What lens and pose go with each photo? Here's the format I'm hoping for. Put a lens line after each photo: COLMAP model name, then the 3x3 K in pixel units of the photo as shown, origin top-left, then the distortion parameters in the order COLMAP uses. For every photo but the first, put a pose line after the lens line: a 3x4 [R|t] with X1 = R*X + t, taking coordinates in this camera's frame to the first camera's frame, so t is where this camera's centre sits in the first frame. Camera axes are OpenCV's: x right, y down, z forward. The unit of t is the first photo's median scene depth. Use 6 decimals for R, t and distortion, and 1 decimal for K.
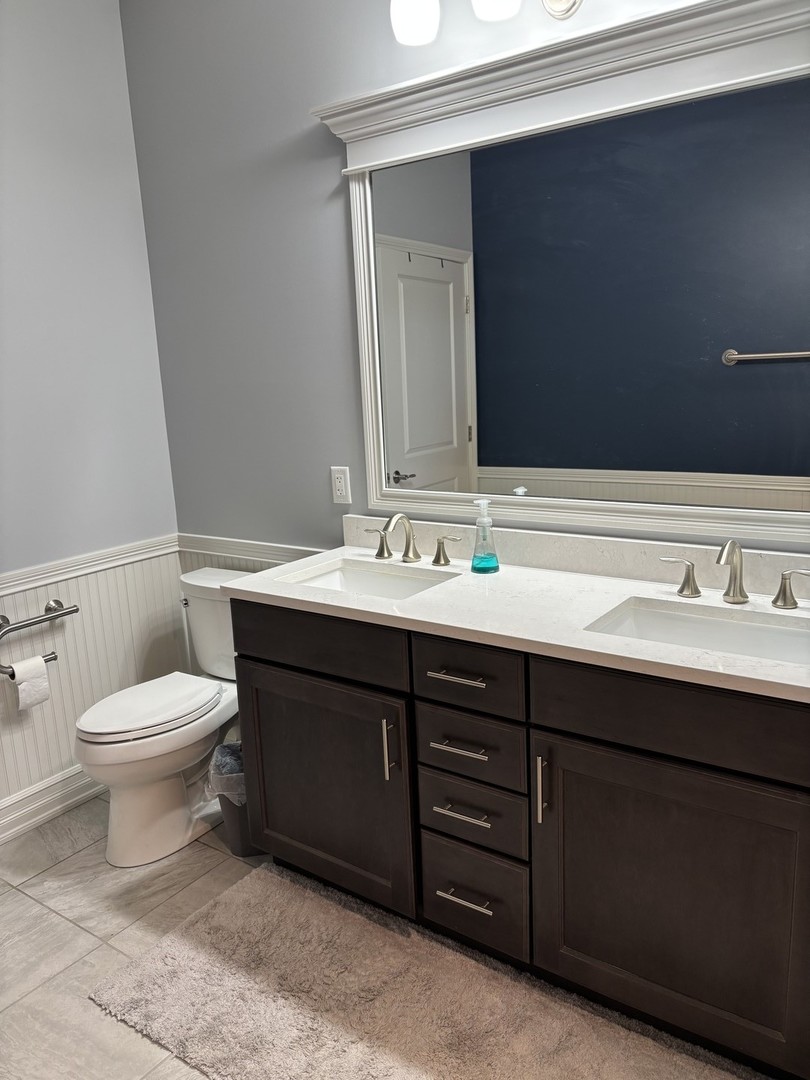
lens RADIAL K [[816.3, 0, 405.0], [0, 816.3, 540.0], [0, 0, 1]] dist [-0.000055, -0.000624]
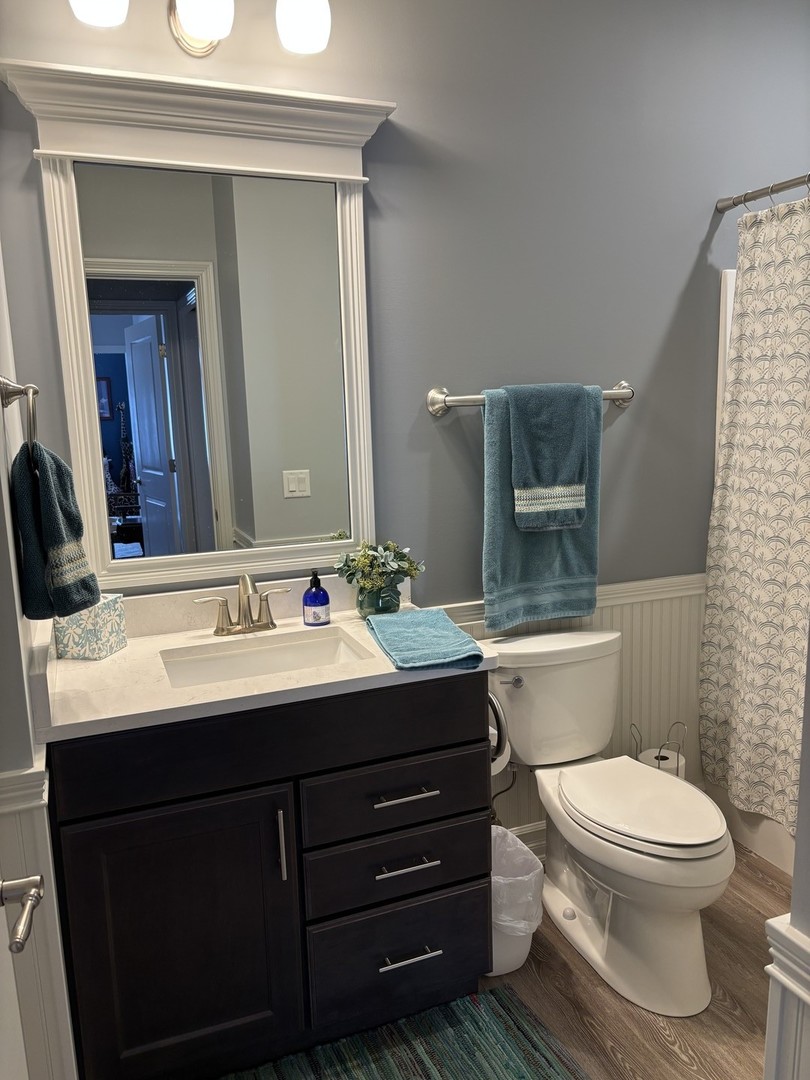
lens RADIAL K [[816.3, 0, 405.0], [0, 816.3, 540.0], [0, 0, 1]] dist [-0.000055, -0.000624]
pose [[0.540374, -0.122092, 0.832520, -0.565308], [0.182098, 0.982938, 0.025955, -0.051592], [-0.821484, 0.137575, 0.553386, 0.341223]]
